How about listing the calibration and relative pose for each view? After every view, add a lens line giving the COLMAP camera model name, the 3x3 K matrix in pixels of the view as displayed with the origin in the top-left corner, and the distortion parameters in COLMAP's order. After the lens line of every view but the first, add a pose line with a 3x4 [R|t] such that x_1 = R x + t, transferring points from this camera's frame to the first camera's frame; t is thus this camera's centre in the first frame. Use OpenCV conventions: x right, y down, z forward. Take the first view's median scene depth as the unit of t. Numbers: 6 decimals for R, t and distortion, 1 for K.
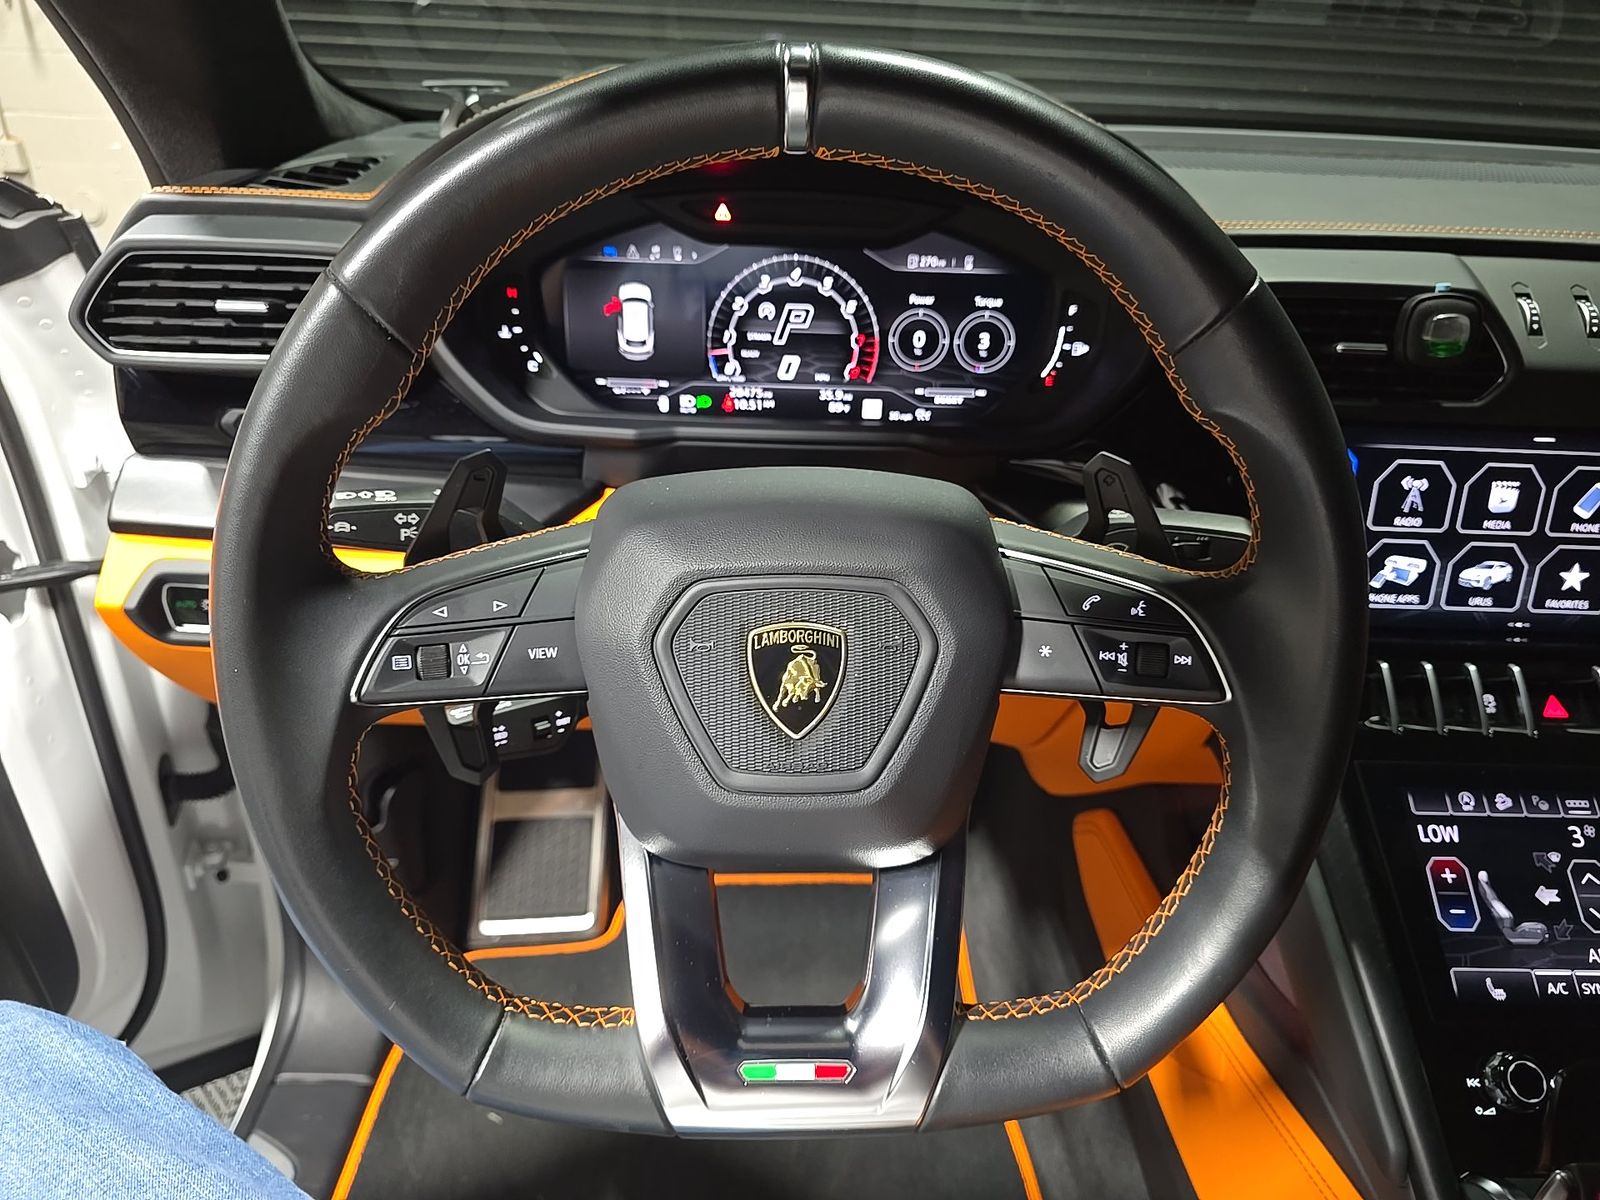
lens RADIAL K [[1109.9, 0, 796.9], [0, 1109.9, 606.8], [0, 0, 1]] dist [0.045959, -0.019462]
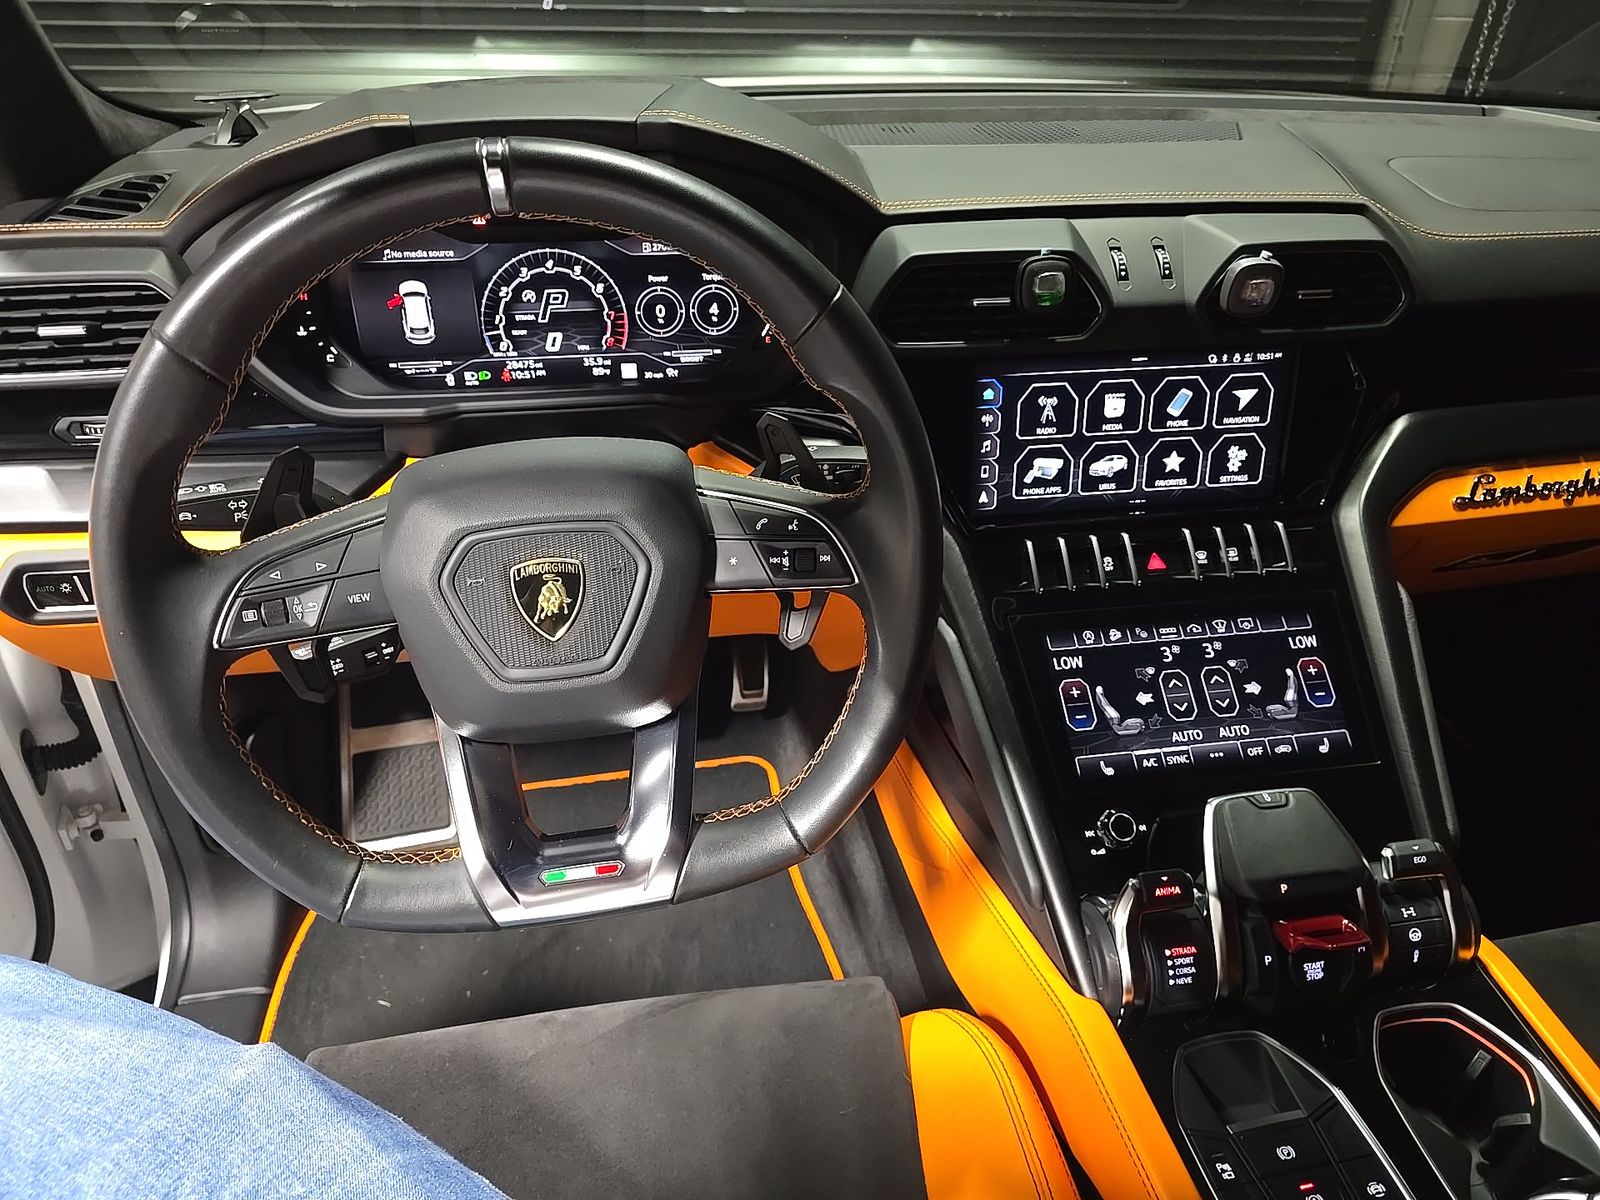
lens RADIAL K [[1109.9, 0, 796.9], [0, 1109.9, 606.8], [0, 0, 1]] dist [0.045959, -0.019462]
pose [[0.987683, -0.102973, 0.117808, 0.085218], [0.093713, 0.992247, 0.081626, -0.005769], [-0.125300, -0.069581, 0.989676, -0.255884]]
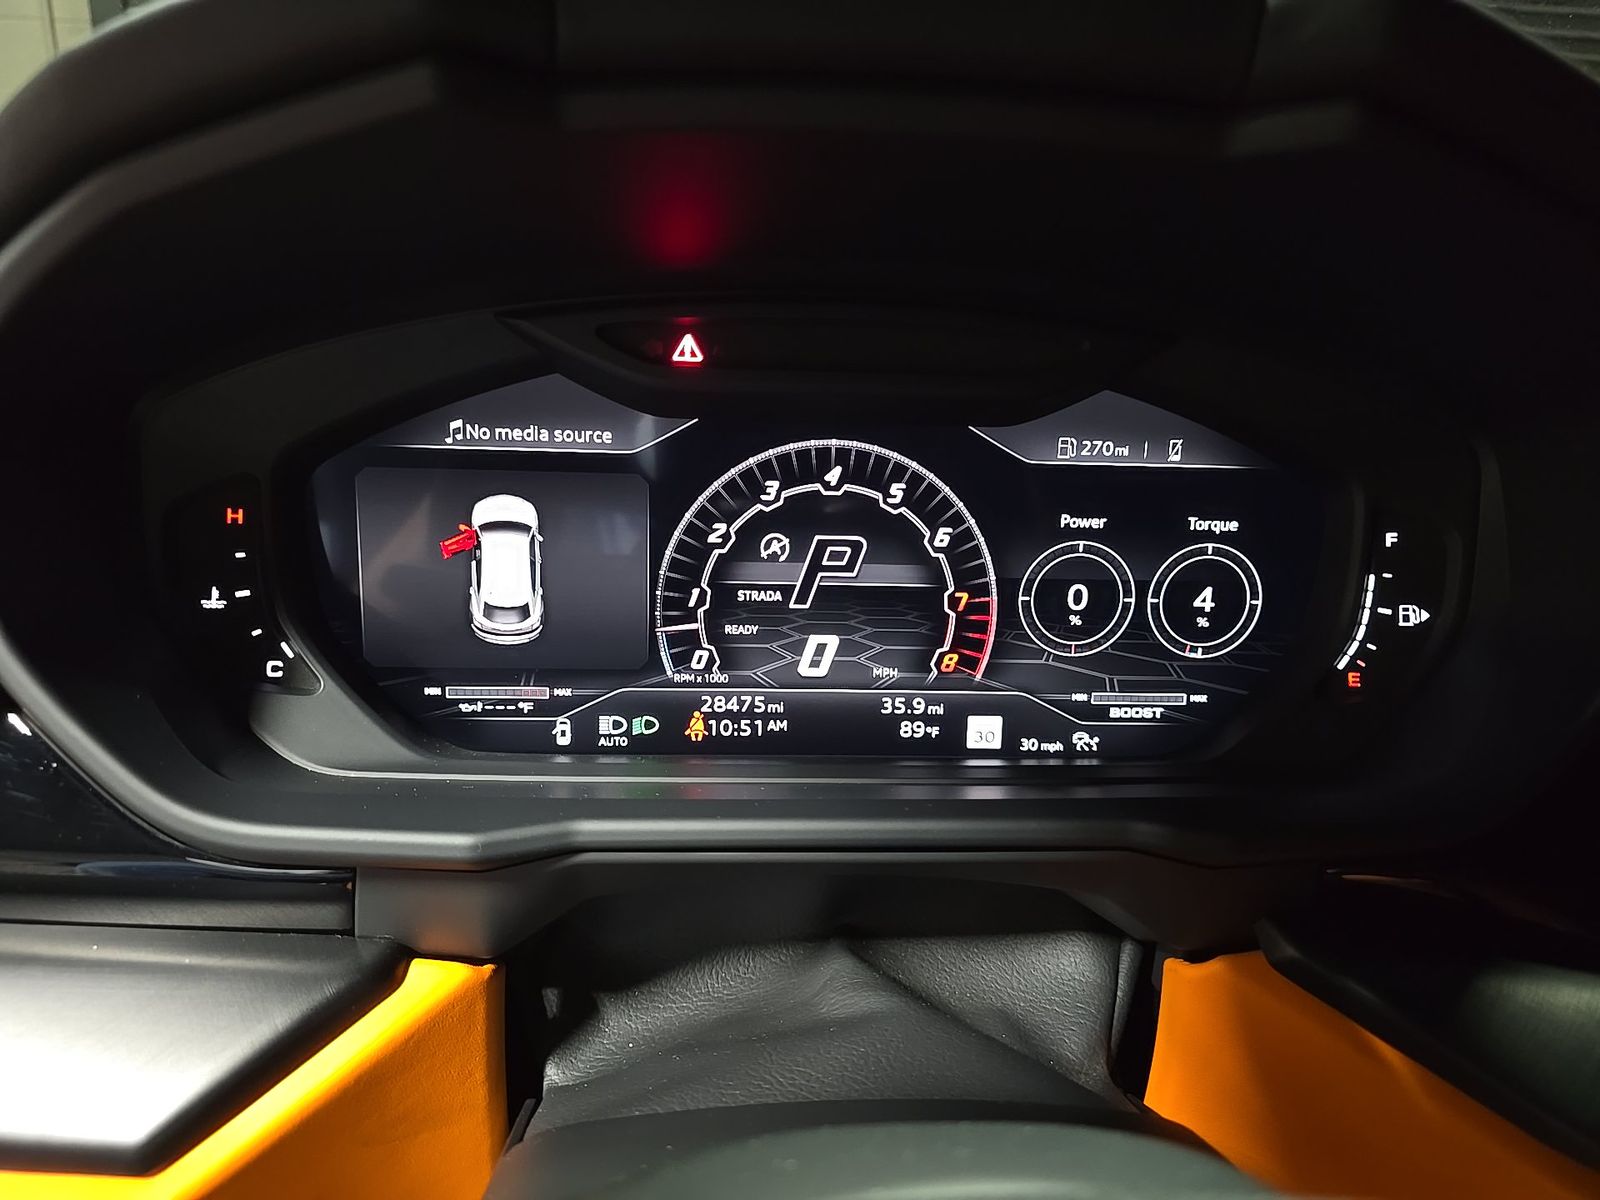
lens RADIAL K [[1109.9, 0, 796.9], [0, 1109.9, 606.8], [0, 0, 1]] dist [0.045959, -0.019462]
pose [[0.998413, -0.013780, 0.054609, -0.046838], [0.023848, 0.981829, -0.188264, -0.152359], [-0.051022, 0.189267, 0.980599, 0.543229]]
